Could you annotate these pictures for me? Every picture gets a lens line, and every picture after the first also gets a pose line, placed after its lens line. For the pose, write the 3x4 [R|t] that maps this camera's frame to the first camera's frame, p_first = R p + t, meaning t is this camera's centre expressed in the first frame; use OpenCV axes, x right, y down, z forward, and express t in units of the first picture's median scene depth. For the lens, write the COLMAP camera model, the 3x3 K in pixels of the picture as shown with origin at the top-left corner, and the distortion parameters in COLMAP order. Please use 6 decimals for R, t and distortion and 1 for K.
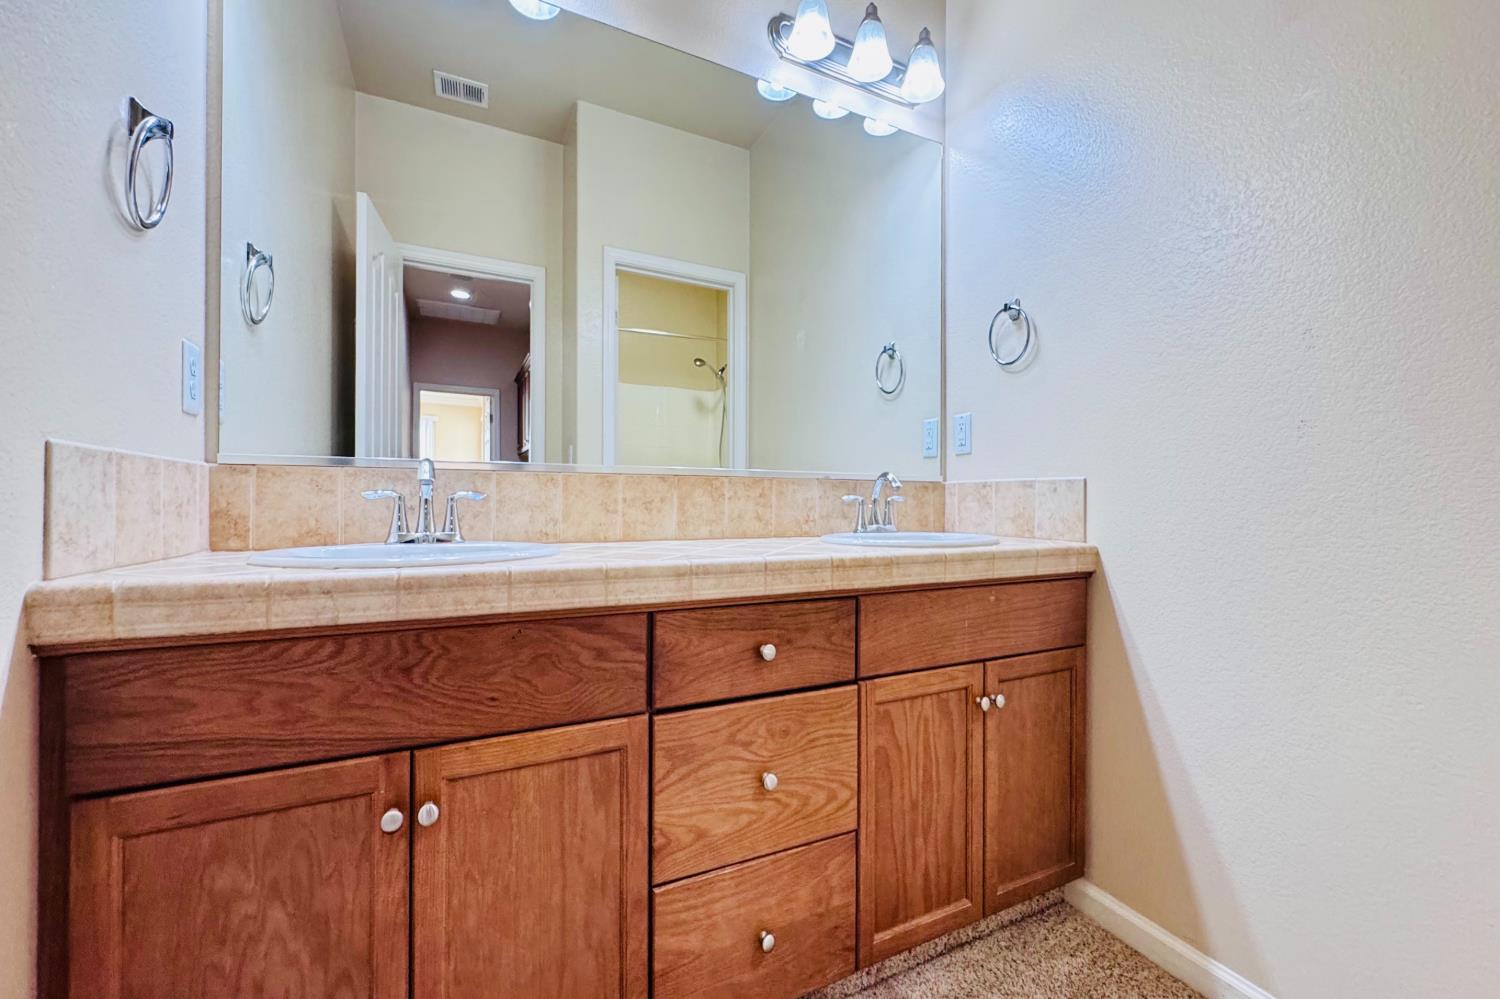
lens RADIAL K [[604.5, 0, 759.2], [0, 604.5, 497.5], [0, 0, 1]] dist [-0.006720, 0.000434]
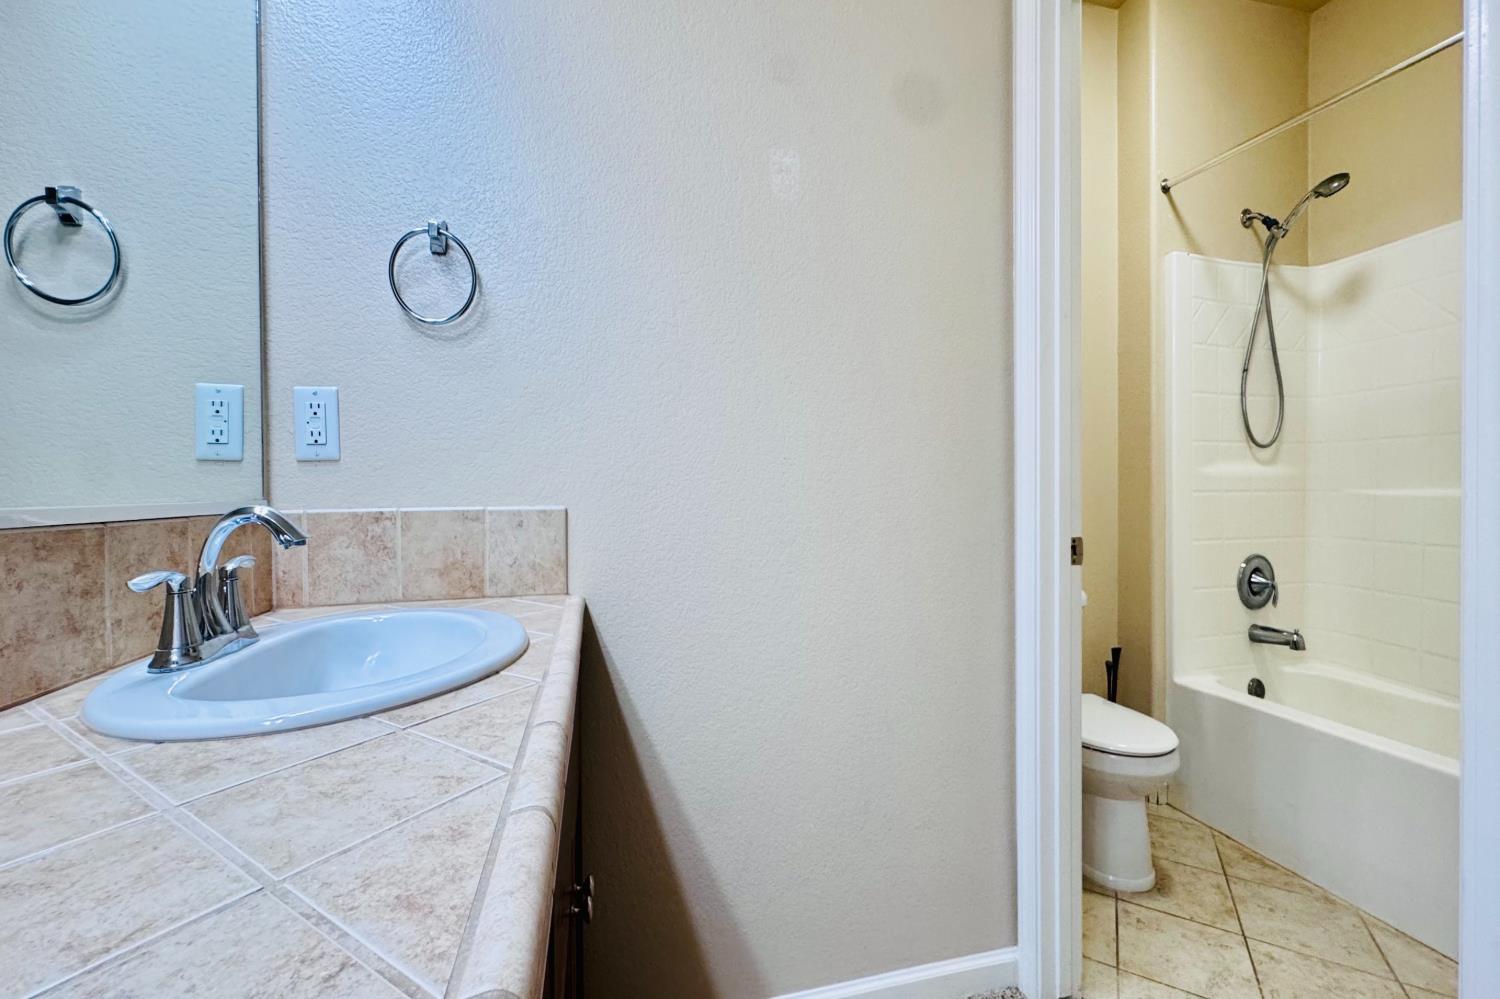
lens RADIAL K [[604.5, 0, 759.2], [0, 604.5, 497.5], [0, 0, 1]] dist [-0.006720, 0.000434]
pose [[0.227006, -0.024864, 0.973576, -0.118844], [0.004415, 0.999690, 0.024502, -0.057099], [-0.973883, -0.001264, 0.227045, 0.552786]]
